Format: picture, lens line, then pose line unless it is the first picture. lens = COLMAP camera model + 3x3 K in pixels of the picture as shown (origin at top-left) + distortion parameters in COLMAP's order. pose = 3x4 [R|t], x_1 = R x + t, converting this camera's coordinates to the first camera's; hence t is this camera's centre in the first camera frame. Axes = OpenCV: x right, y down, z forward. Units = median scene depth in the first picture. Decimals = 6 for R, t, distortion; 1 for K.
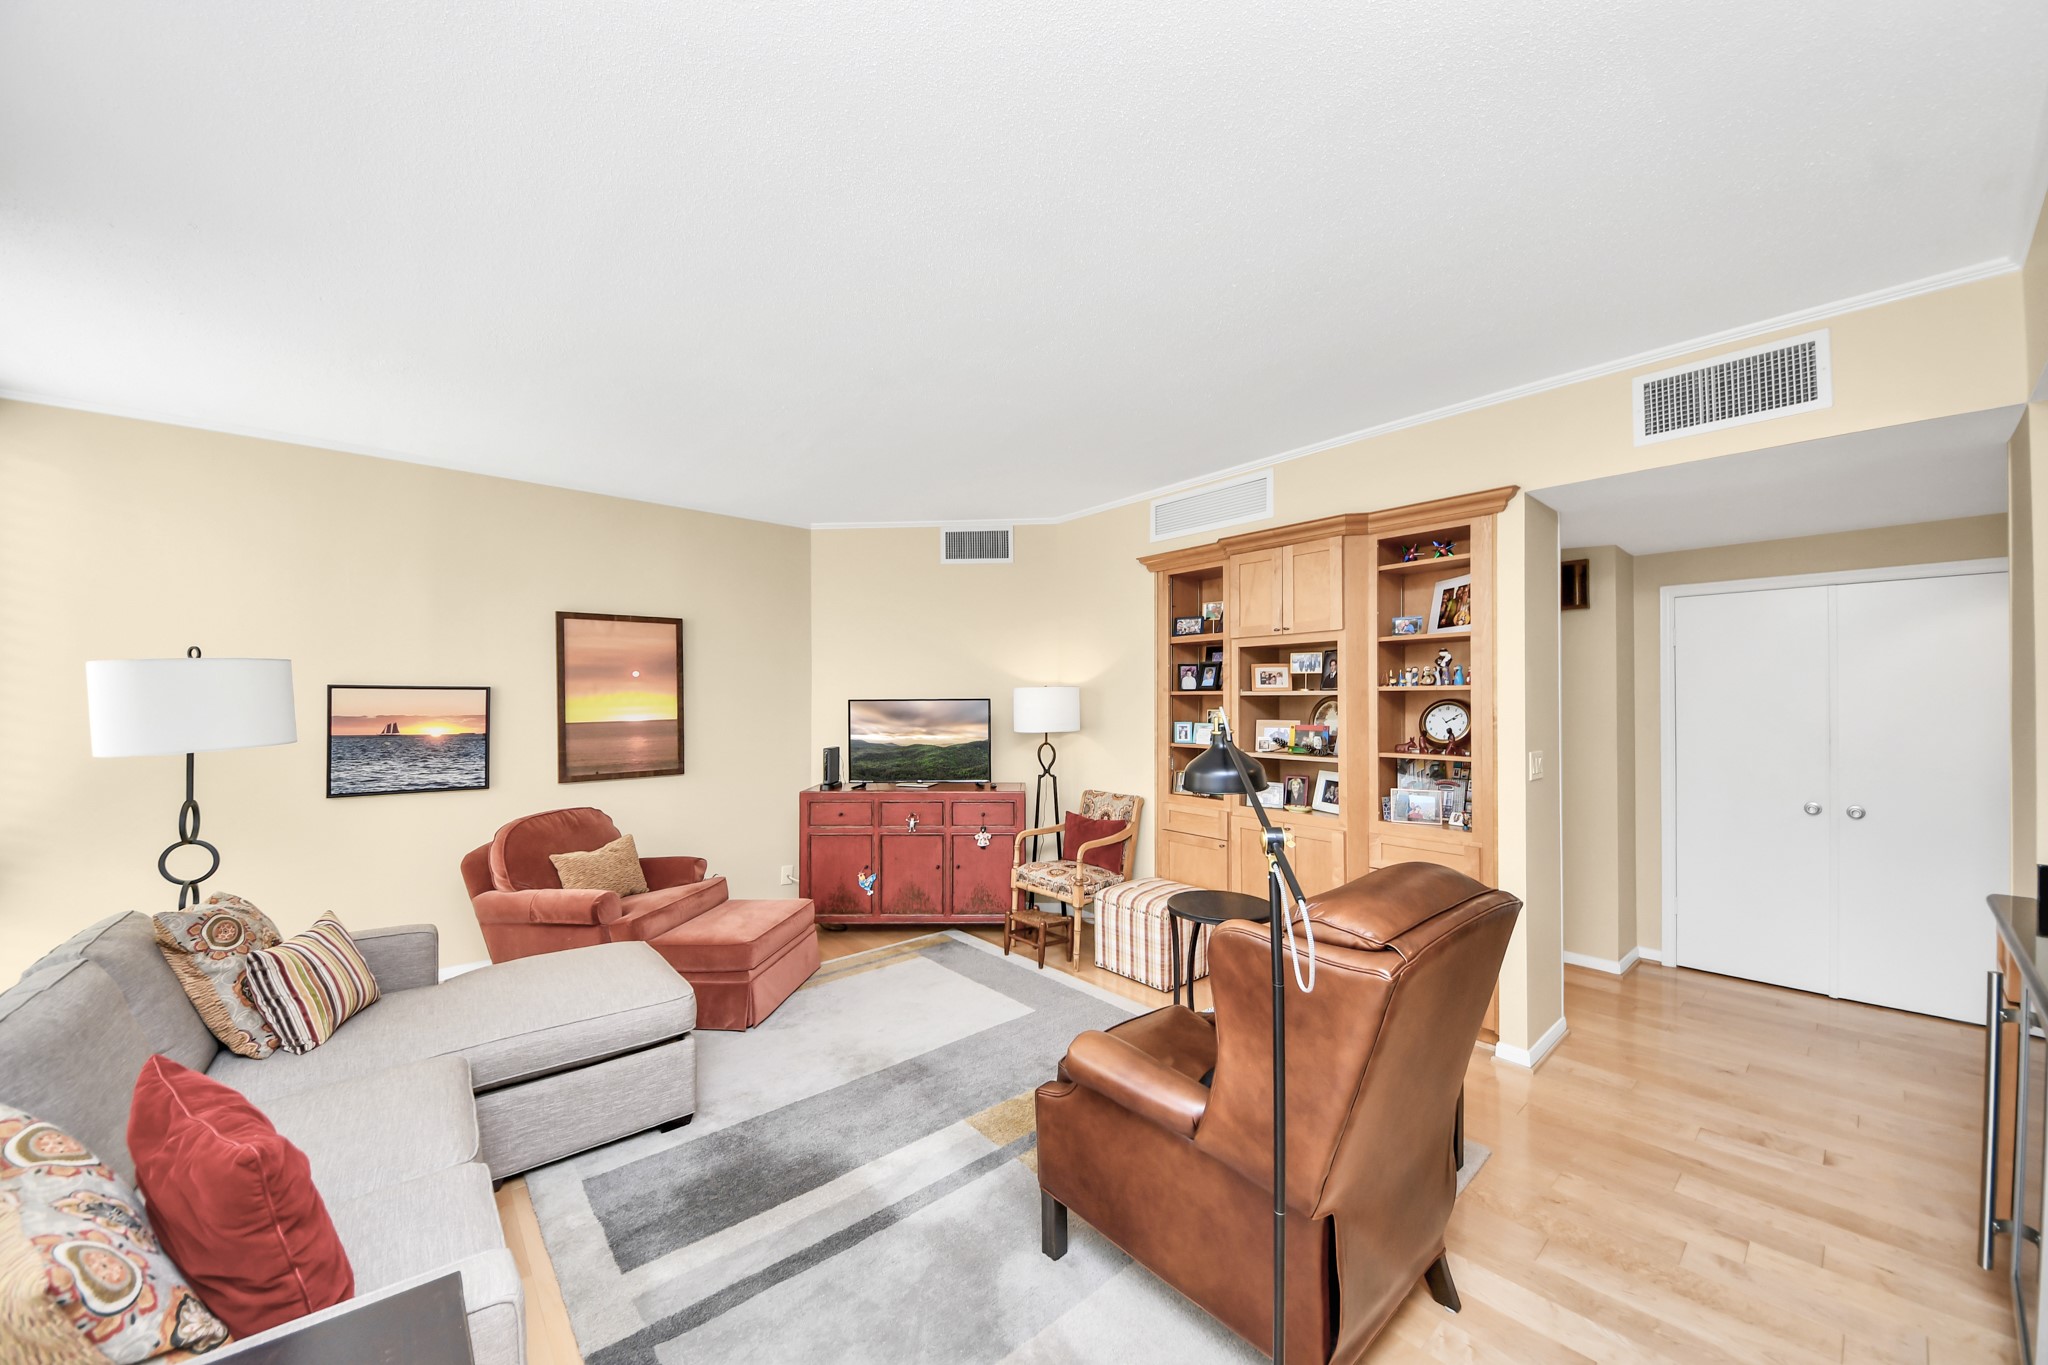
lens RADIAL K [[737.1, 0, 1027.1], [0, 737.1, 695.7], [0, 0, 1]] dist [0.000692, -0.000017]
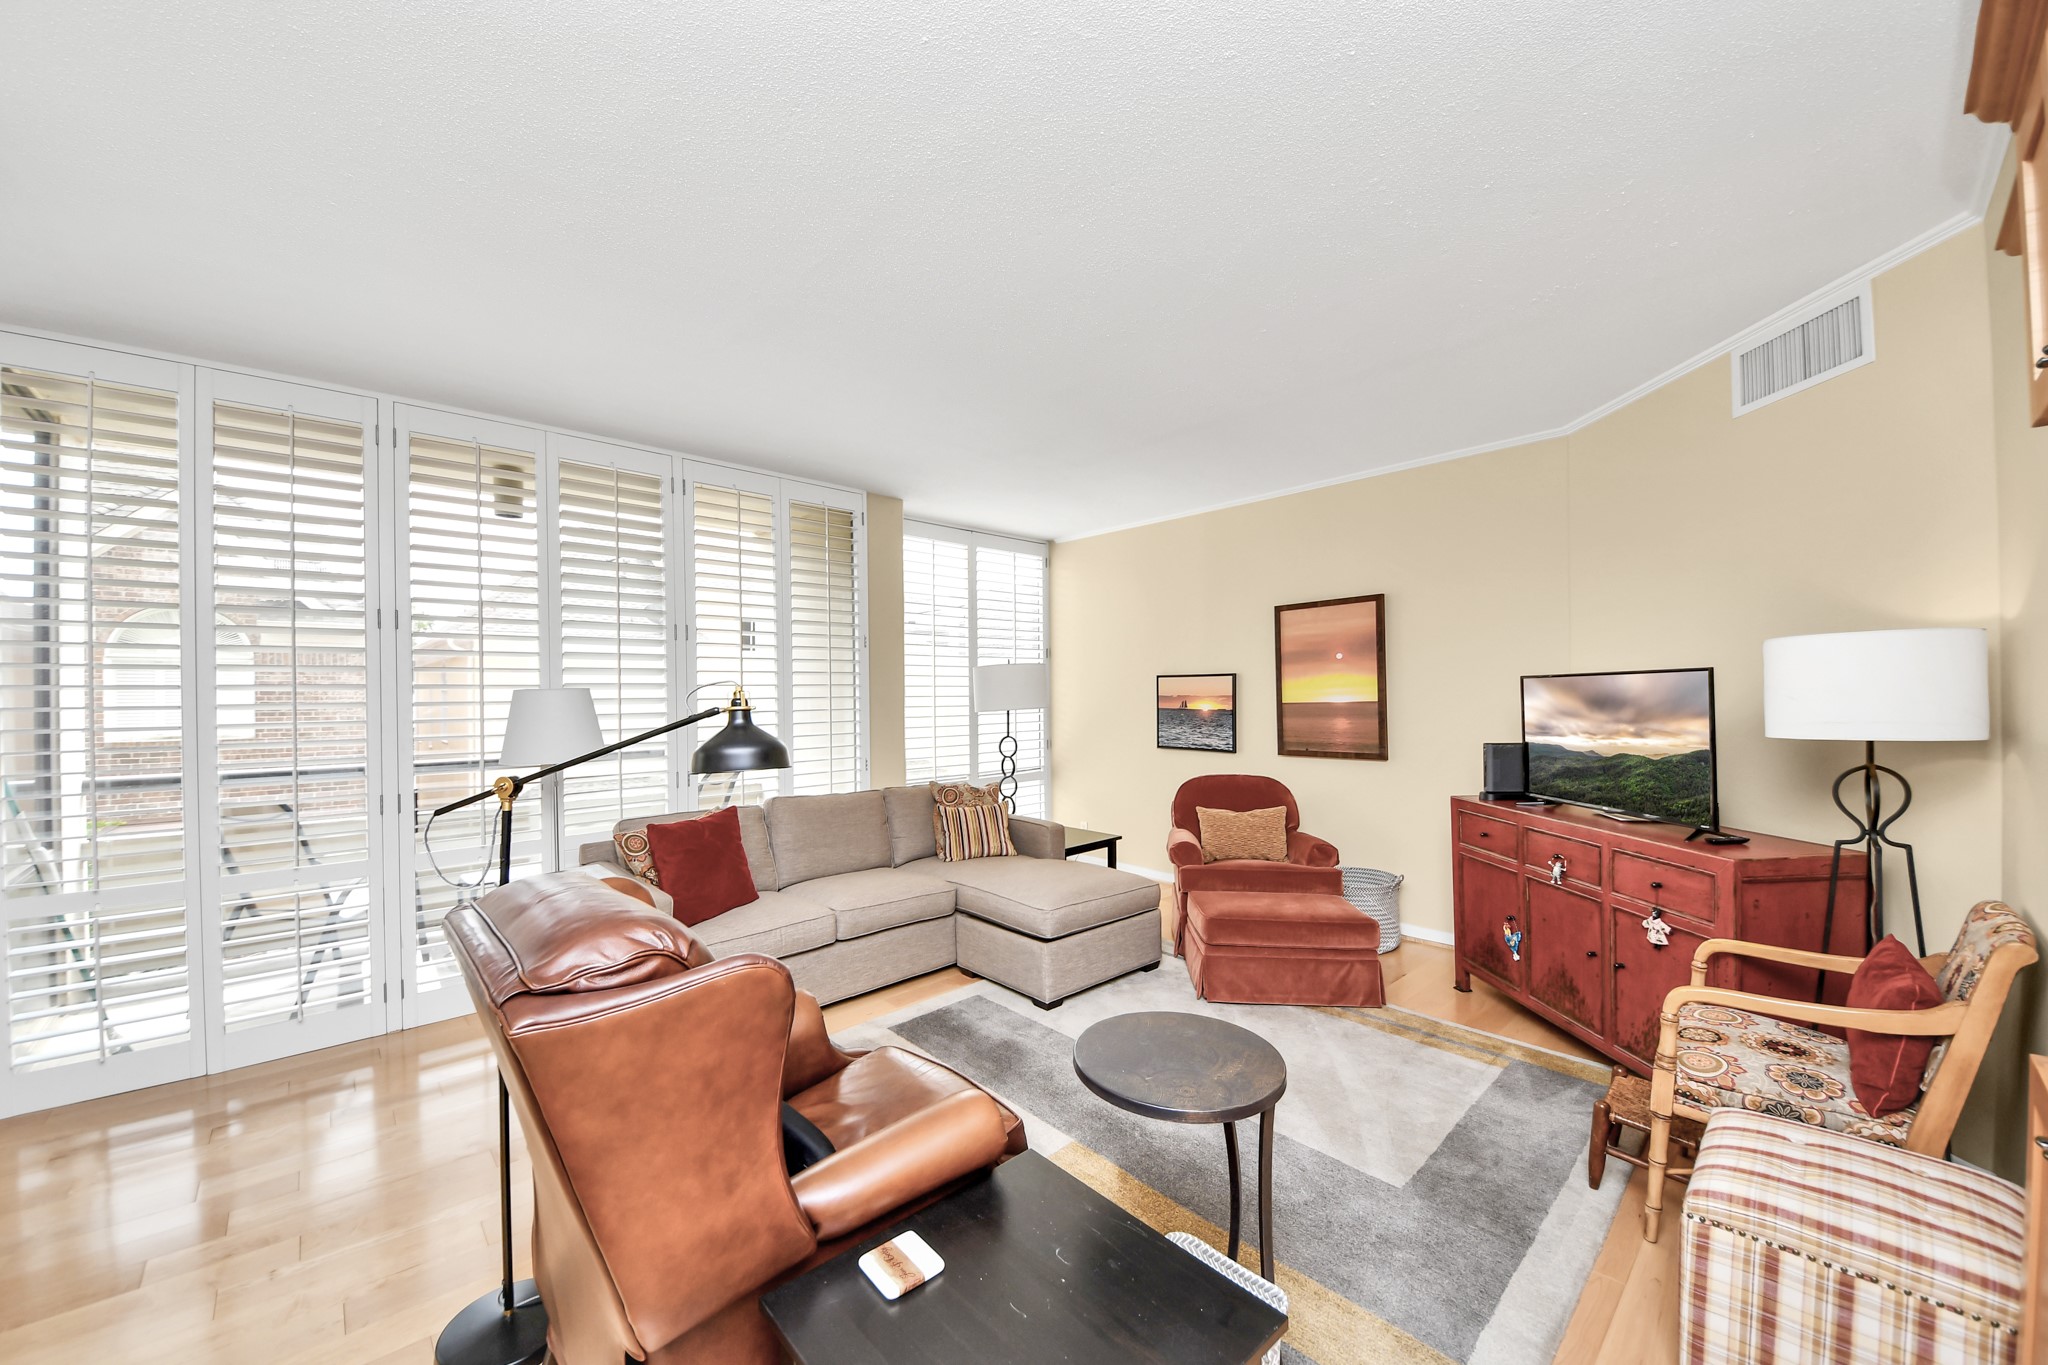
lens RADIAL K [[737.1, 0, 1027.1], [0, 737.1, 695.7], [0, 0, 1]] dist [0.000692, -0.000017]
pose [[0.021681, 0.002862, -0.999761, 0.486634], [0.015368, 0.999877, 0.003196, 0.015627], [0.999647, -0.015433, 0.021634, 0.559167]]
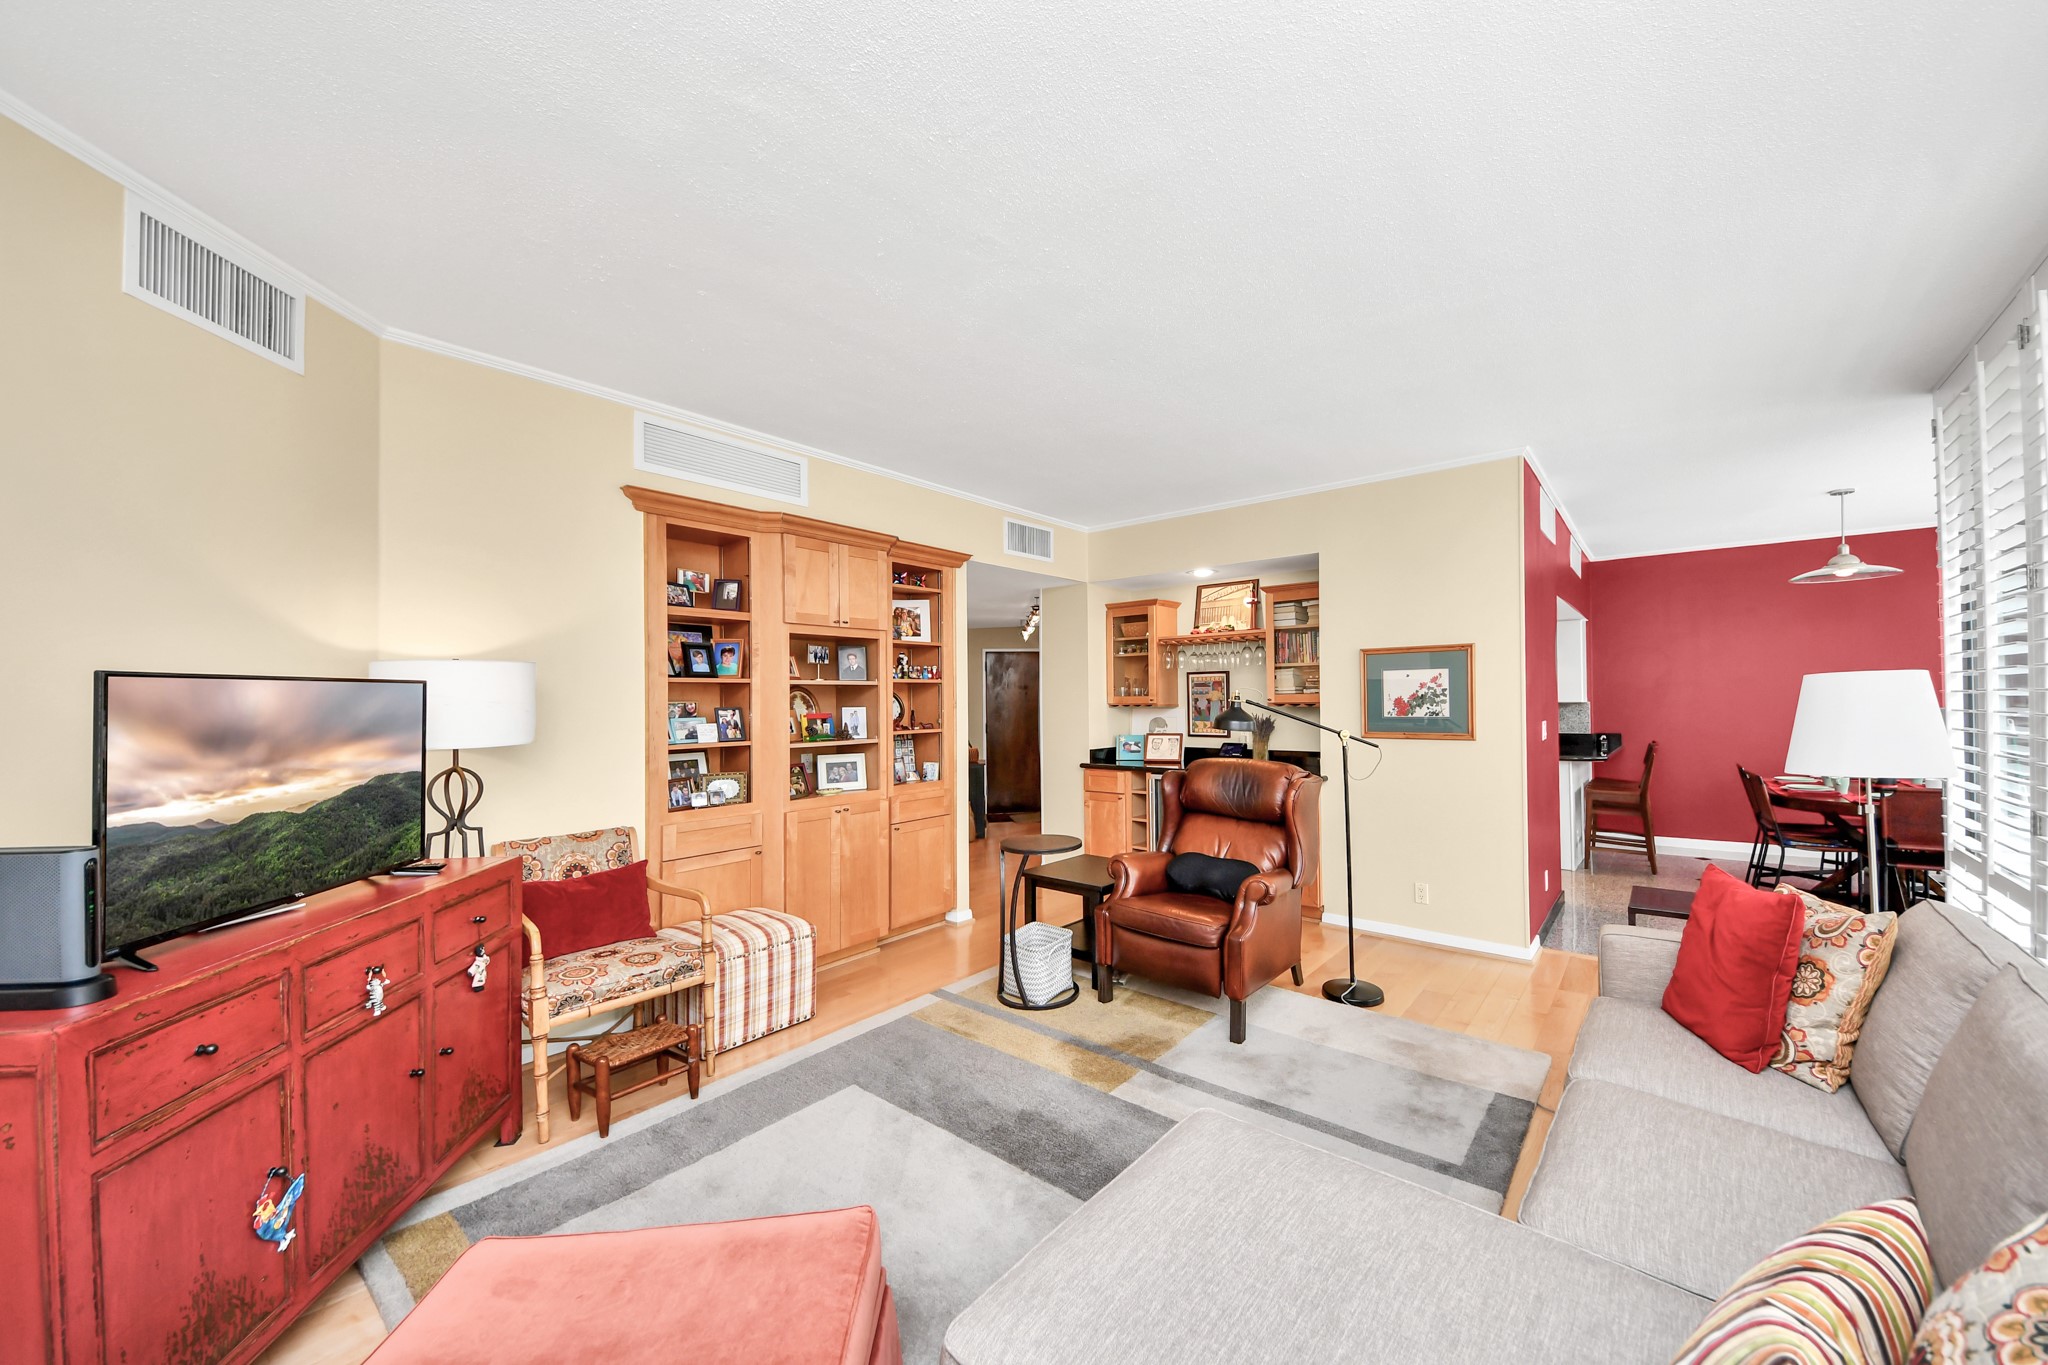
lens RADIAL K [[758.3, 0, 1066.5], [0, 758.3, 688.4], [0, 0, 1]] dist [0.000497, -0.000014]
pose [[-0.200251, 0.004820, 0.979733, -0.659842], [-0.003982, 0.999976, -0.005733, 0.008438], [-0.979736, -0.005050, -0.200227, 0.757289]]
